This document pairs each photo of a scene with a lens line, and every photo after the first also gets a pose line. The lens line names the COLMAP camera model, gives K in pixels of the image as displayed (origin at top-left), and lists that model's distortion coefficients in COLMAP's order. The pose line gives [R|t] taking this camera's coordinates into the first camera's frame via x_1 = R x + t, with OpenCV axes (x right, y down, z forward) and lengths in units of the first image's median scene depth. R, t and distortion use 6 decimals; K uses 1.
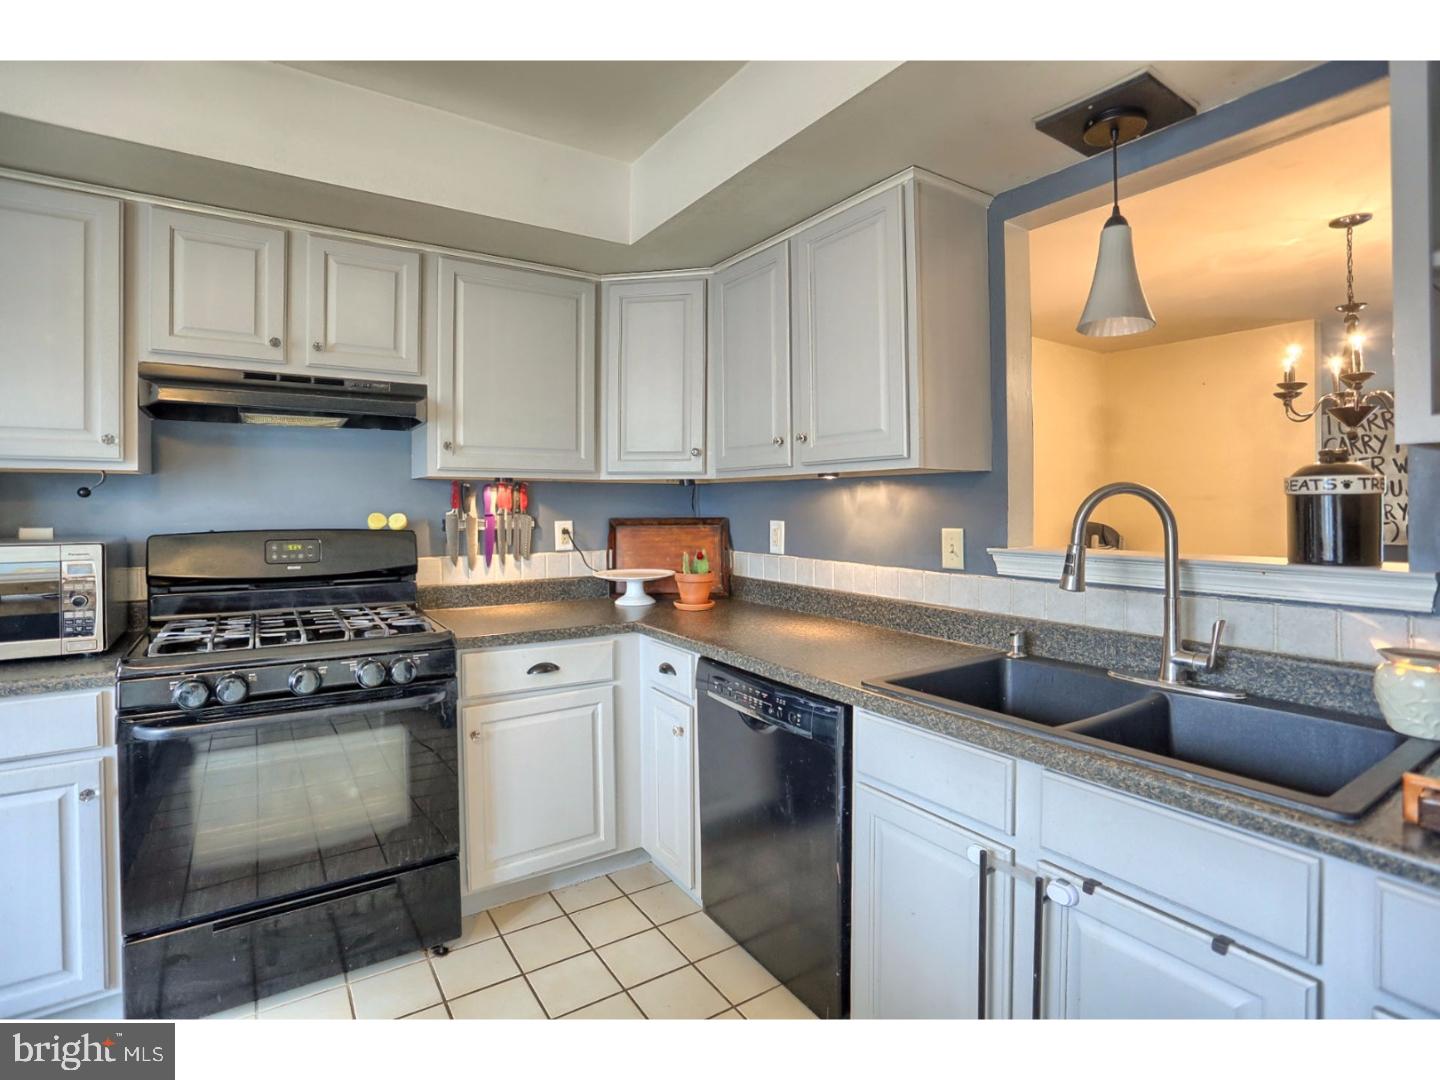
lens RADIAL K [[705.9, 0, 709.7], [0, 705.9, 495.8], [0, 0, 1]] dist [-0.063834, 0.026158]
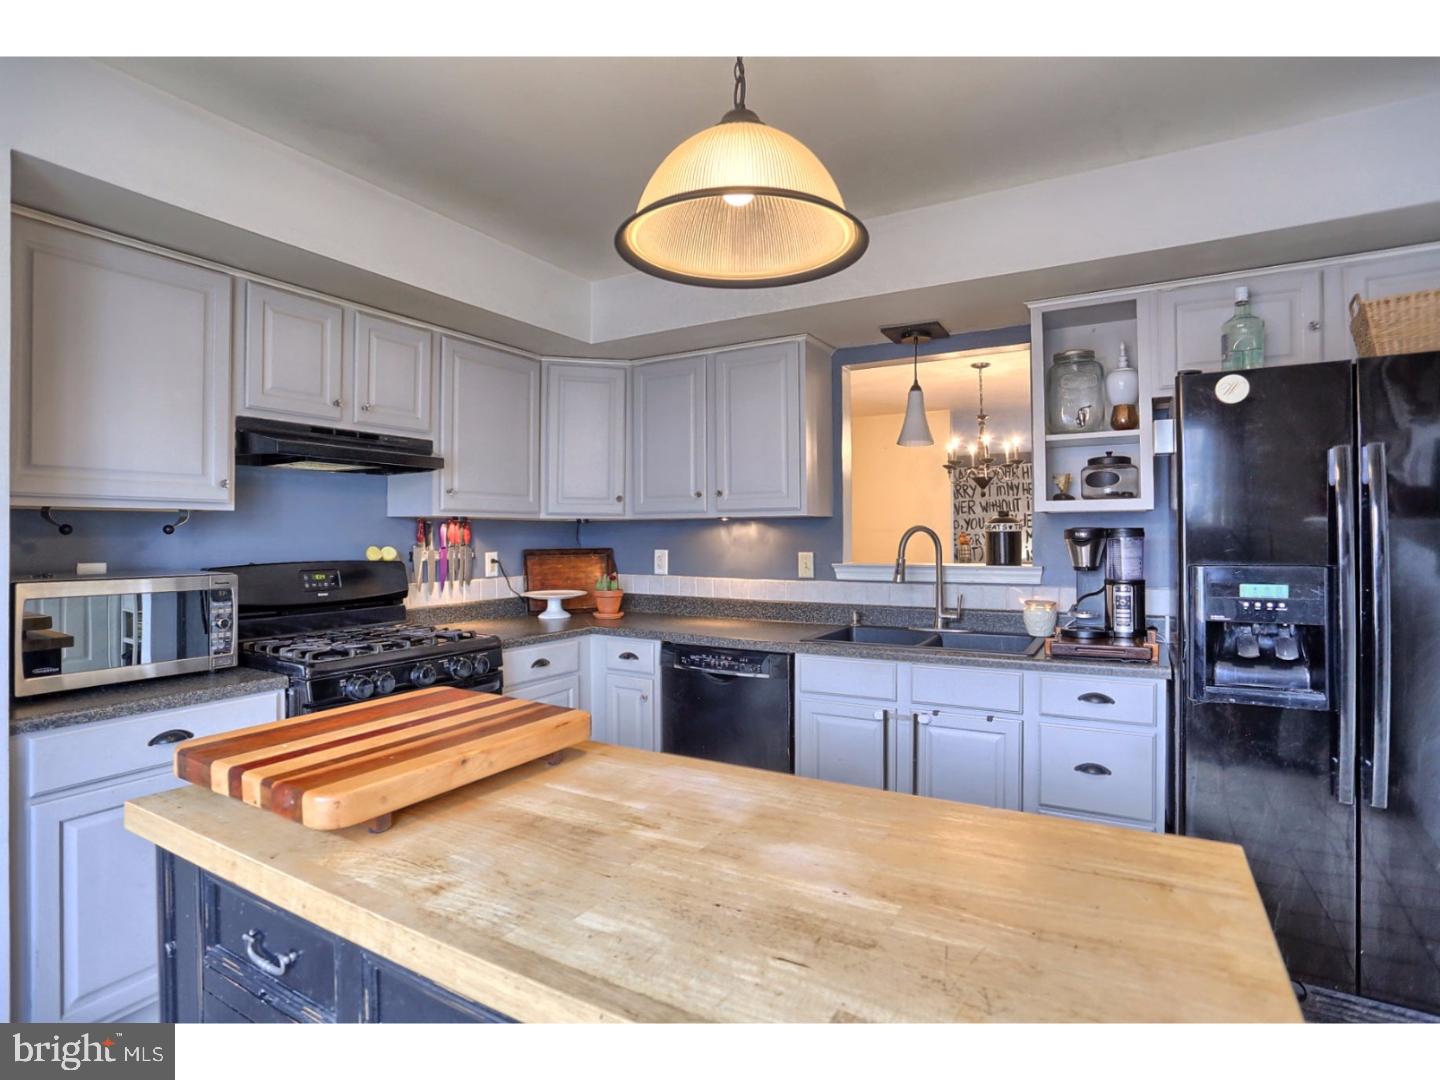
lens RADIAL K [[731.8, 0, 738.9], [0, 731.8, 511.3], [0, 0, 1]] dist [-0.076319, 0.027700]
pose [[0.883141, 0.011529, 0.468967, -0.538207], [-0.001765, 0.999773, -0.021253, -0.010345], [-0.469105, 0.017942, 0.882960, -0.371916]]
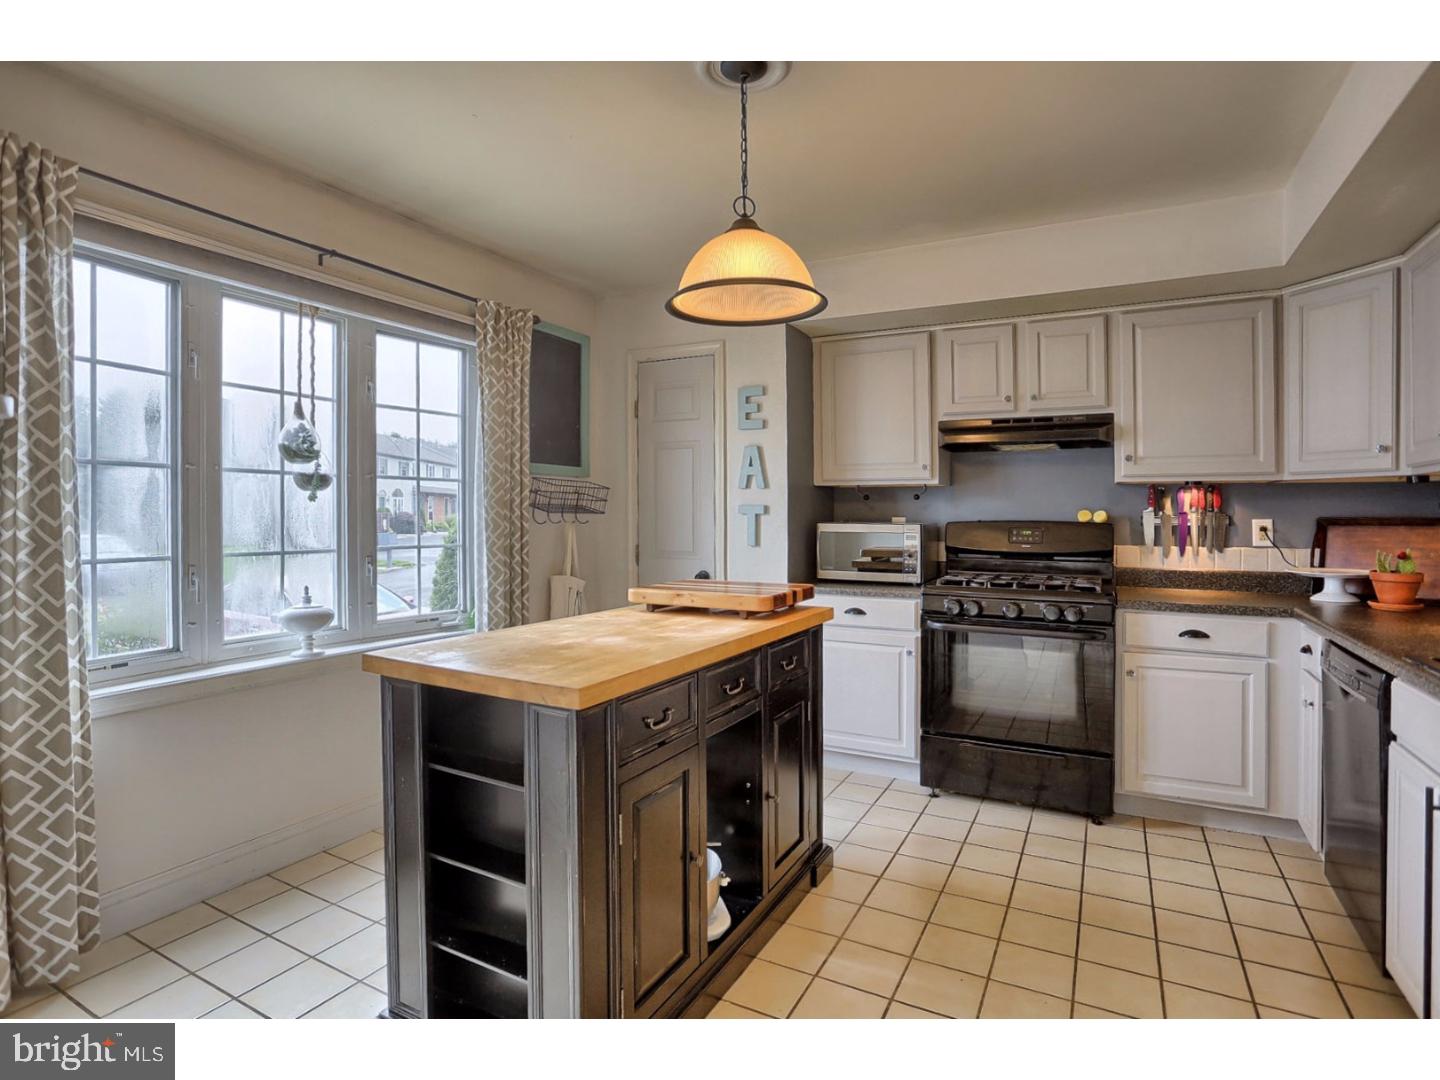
lens RADIAL K [[731.8, 0, 738.9], [0, 731.8, 511.3], [0, 0, 1]] dist [-0.076319, 0.027700]
pose [[0.494817, -0.001805, -0.868995, 0.438314], [0.005356, 0.999985, 0.000973, 0.023378], [0.868981, -0.005136, 0.494819, -0.301933]]
